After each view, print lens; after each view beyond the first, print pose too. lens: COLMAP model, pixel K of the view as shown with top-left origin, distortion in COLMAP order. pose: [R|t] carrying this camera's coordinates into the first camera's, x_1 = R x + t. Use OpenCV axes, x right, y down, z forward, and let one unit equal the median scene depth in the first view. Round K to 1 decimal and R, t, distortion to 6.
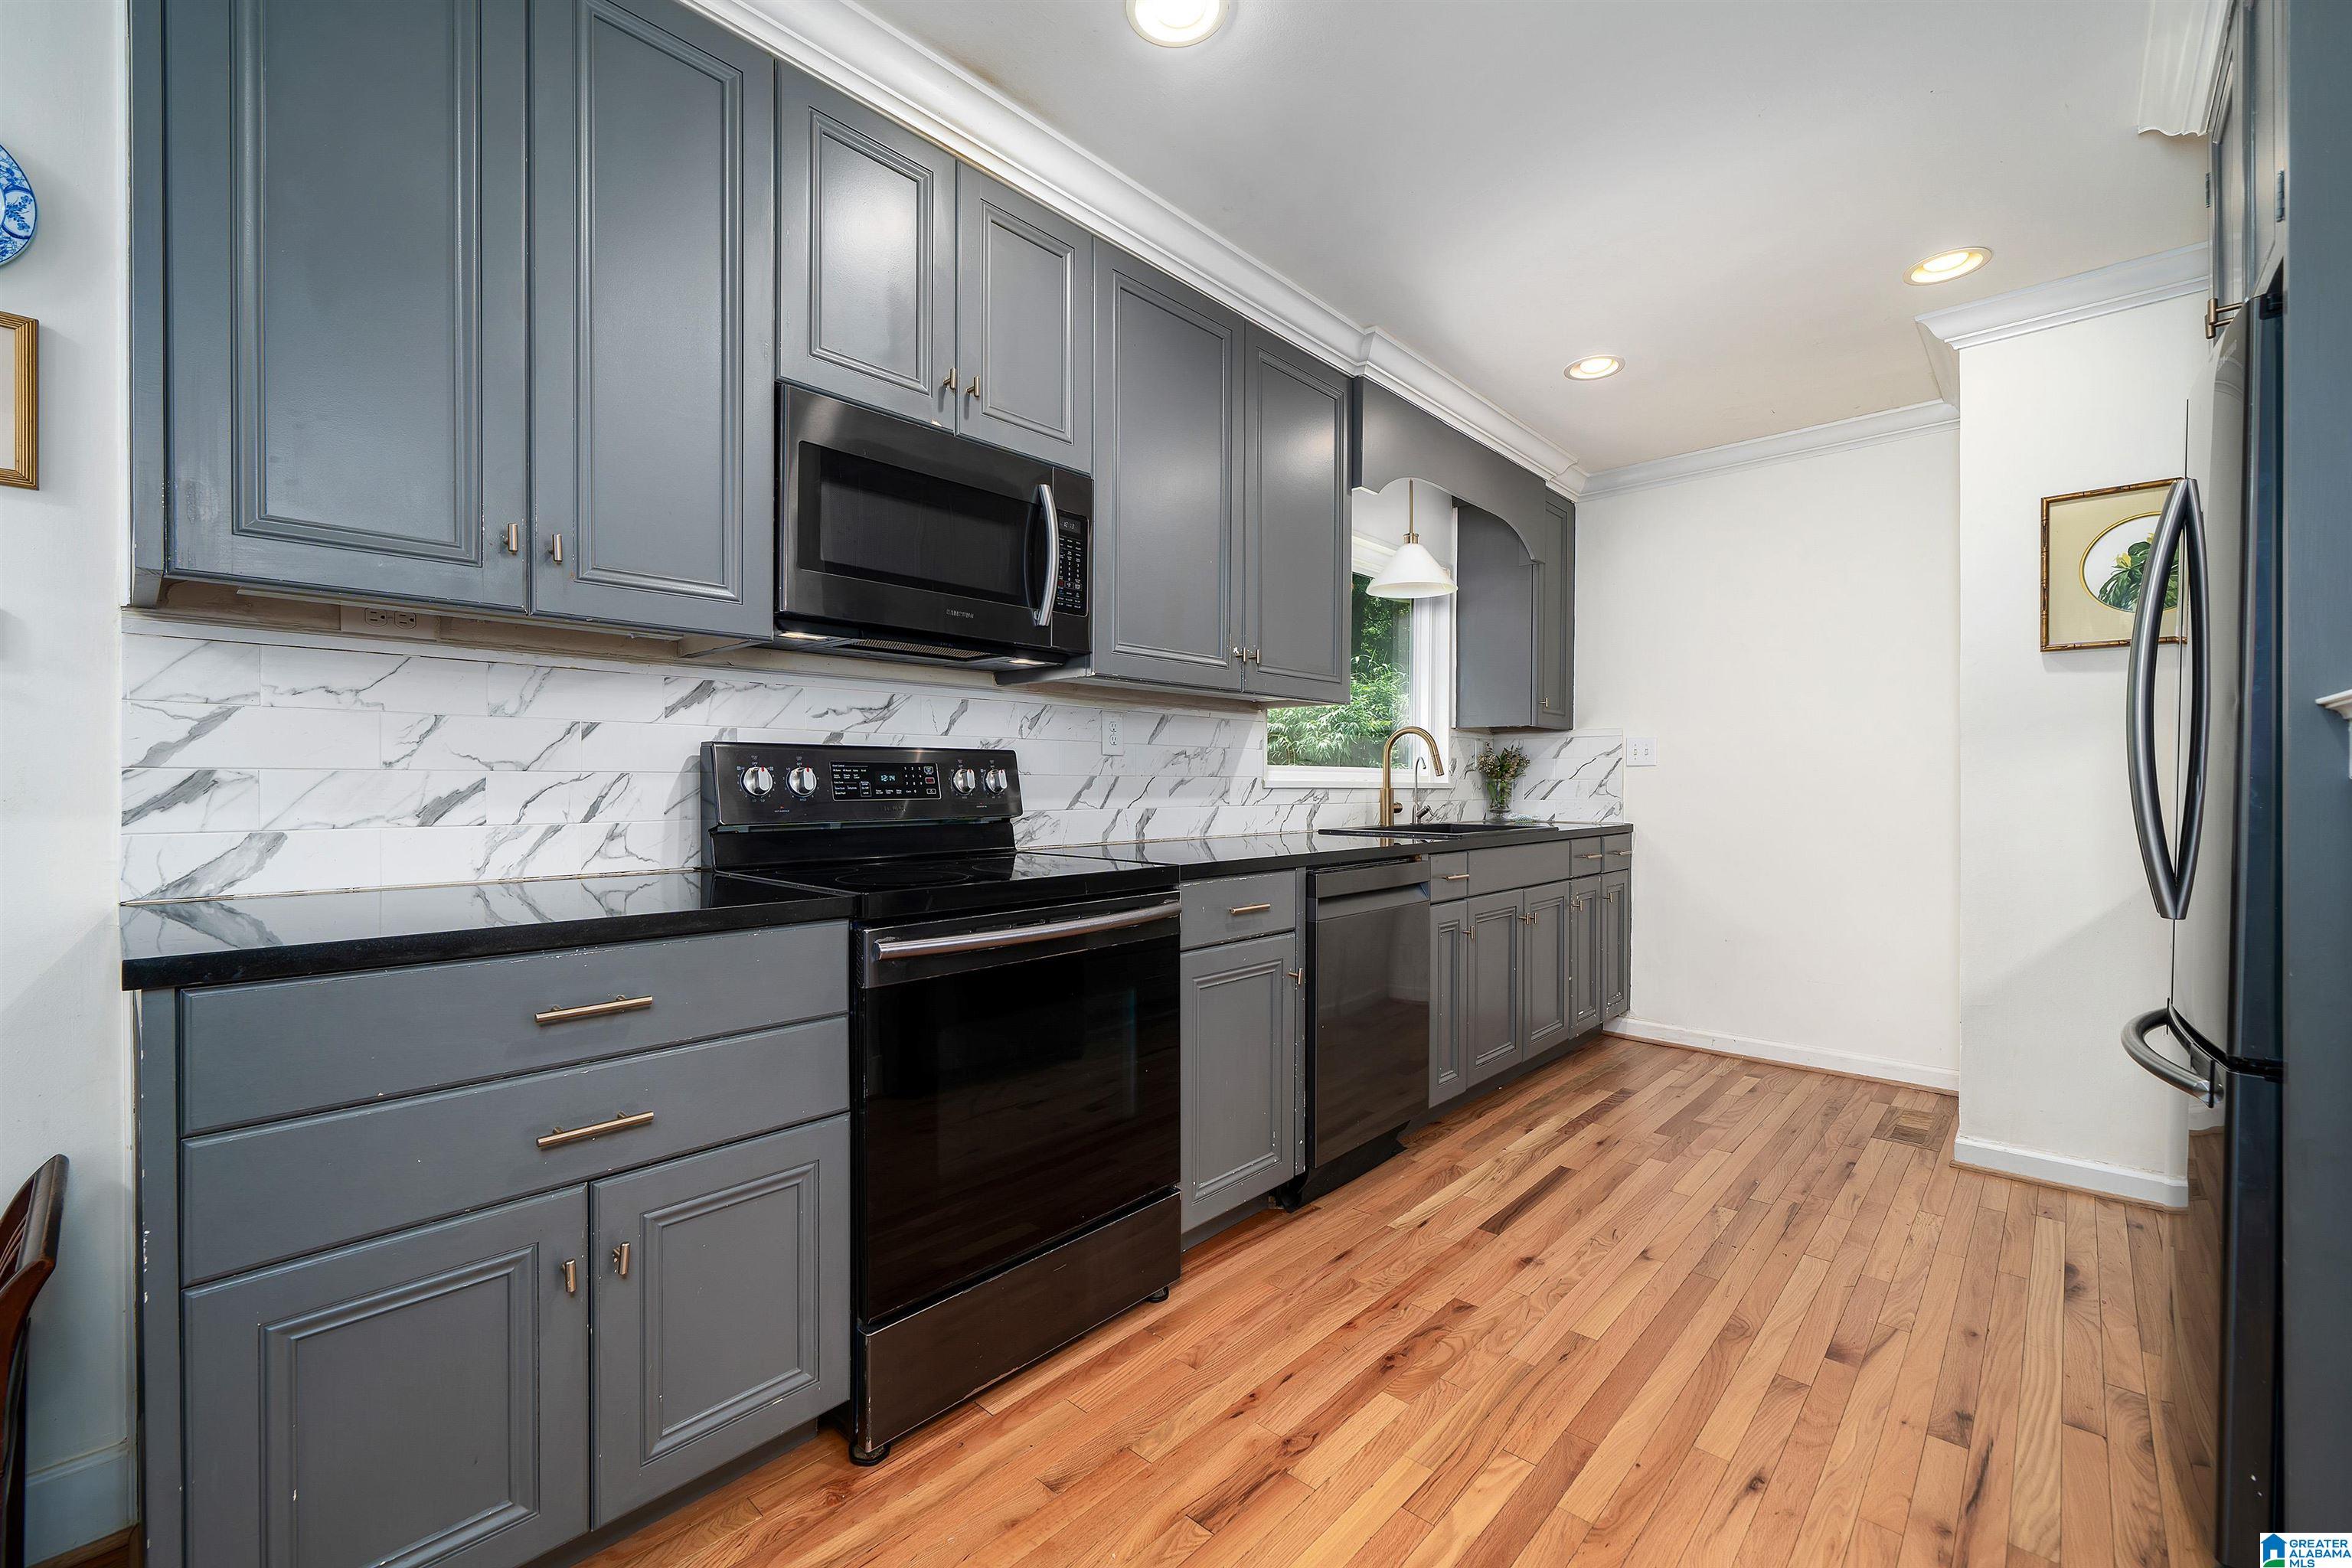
lens RADIAL K [[963.2, 0, 1175.8], [0, 963.2, 790.7], [0, 0, 1]] dist [0.001083, 0.000008]
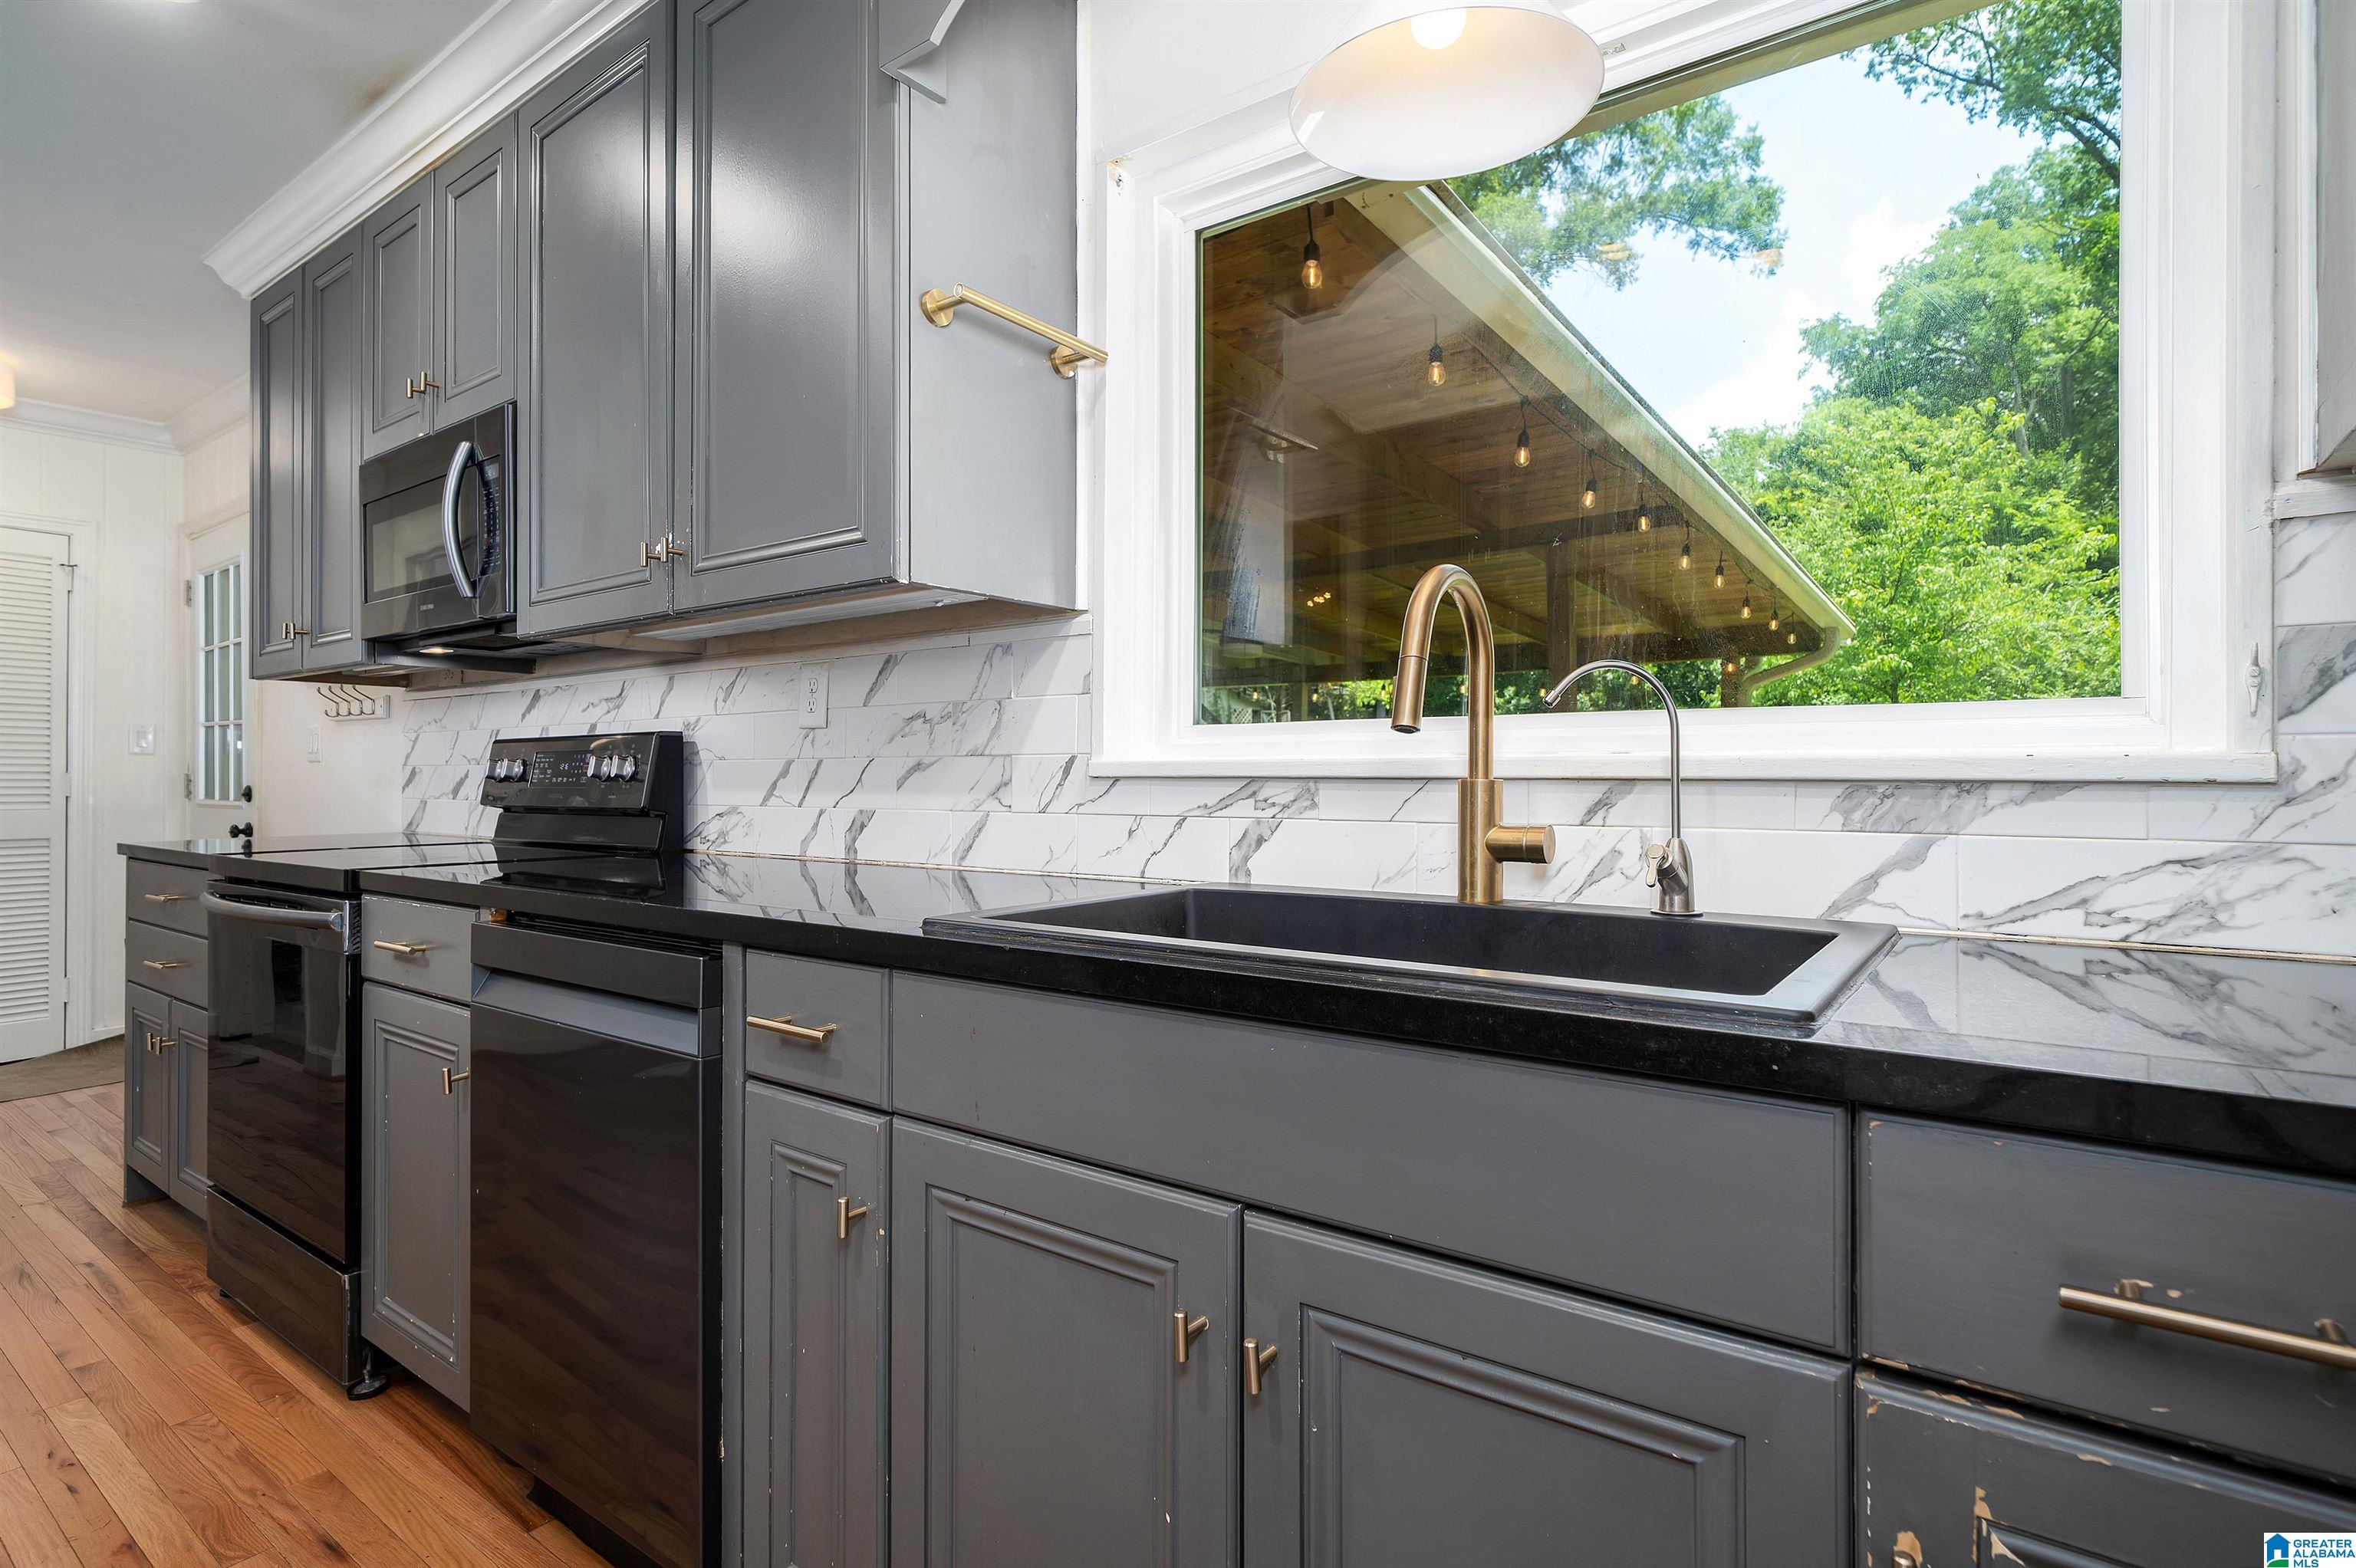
lens RADIAL K [[1177.2, 0, 1176.0], [0, 1177.2, 776.0], [0, 0, 1]] dist [0.001587, 0.000395]
pose [[0.106829, -0.006446, -0.994257, 0.753754], [-0.009457, 0.999927, -0.007499, 0.000432], [0.994232, 0.010204, 0.106760, 1.125827]]
